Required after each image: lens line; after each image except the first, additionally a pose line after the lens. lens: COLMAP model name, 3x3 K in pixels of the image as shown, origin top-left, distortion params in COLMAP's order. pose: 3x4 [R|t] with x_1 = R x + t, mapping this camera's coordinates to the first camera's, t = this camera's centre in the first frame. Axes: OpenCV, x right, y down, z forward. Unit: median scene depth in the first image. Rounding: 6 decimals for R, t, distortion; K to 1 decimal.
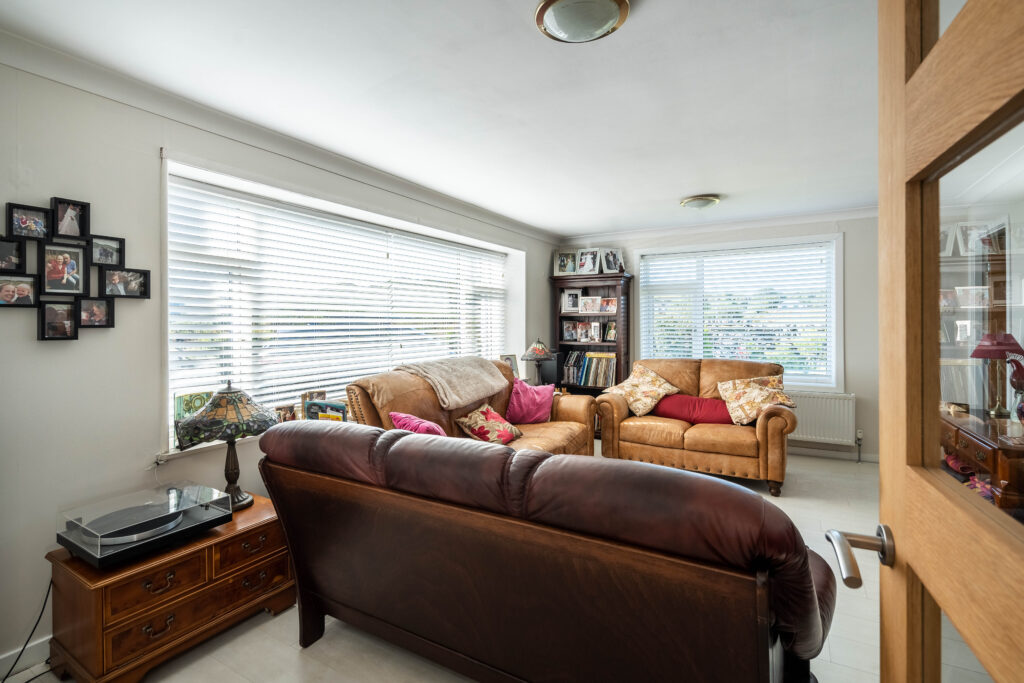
lens RADIAL K [[477.9, 0, 502.1], [0, 477.9, 323.1], [0, 0, 1]] dist [-0.001493, -0.002318]
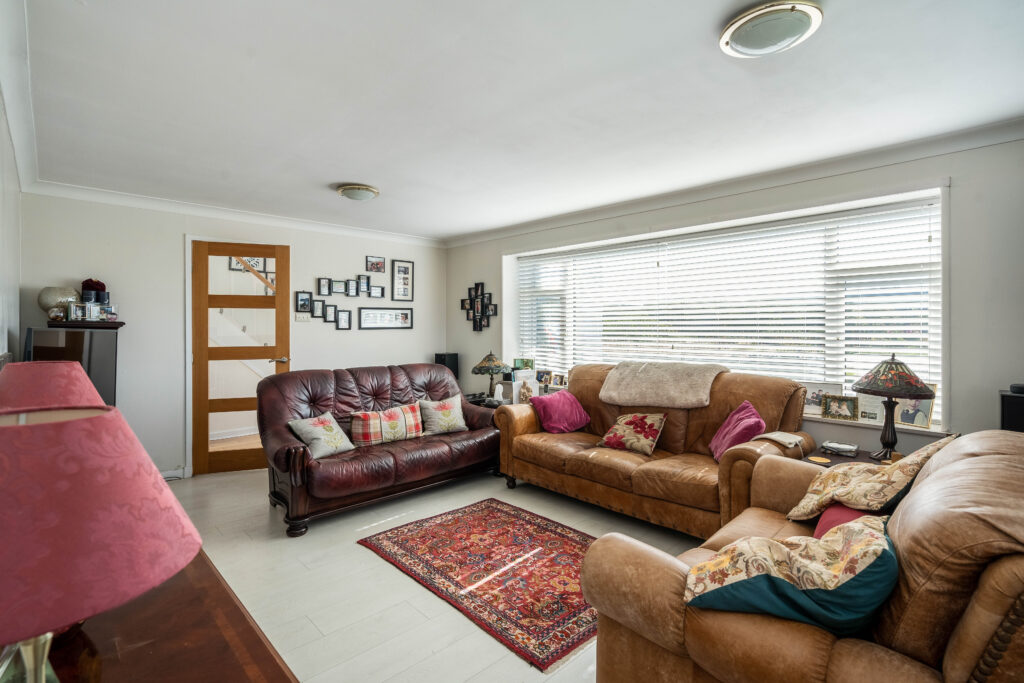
lens RADIAL K [[477.9, 0, 510.1], [0, 477.9, 332.6], [0, 0, 1]] dist [-0.001493, -0.002318]
pose [[-0.272931, 0.019002, -0.961846, 0.755394], [0.002299, 0.999815, 0.019100, -0.003858], [0.962031, 0.003001, -0.272924, 0.796680]]
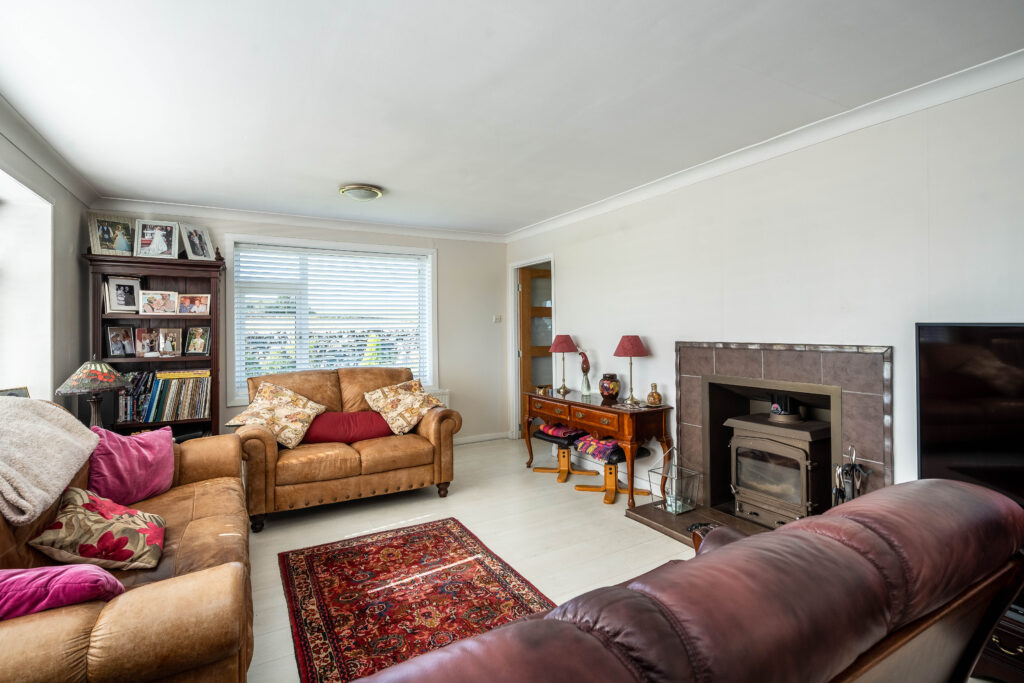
lens RADIAL K [[477.9, 0, 500.5], [0, 477.9, 326.6], [0, 0, 1]] dist [-0.001493, -0.002318]
pose [[0.515593, 0.001488, 0.856832, -0.191620], [0.005770, 0.999970, -0.005208, 0.003042], [-0.856814, 0.007629, 0.515569, 0.289935]]
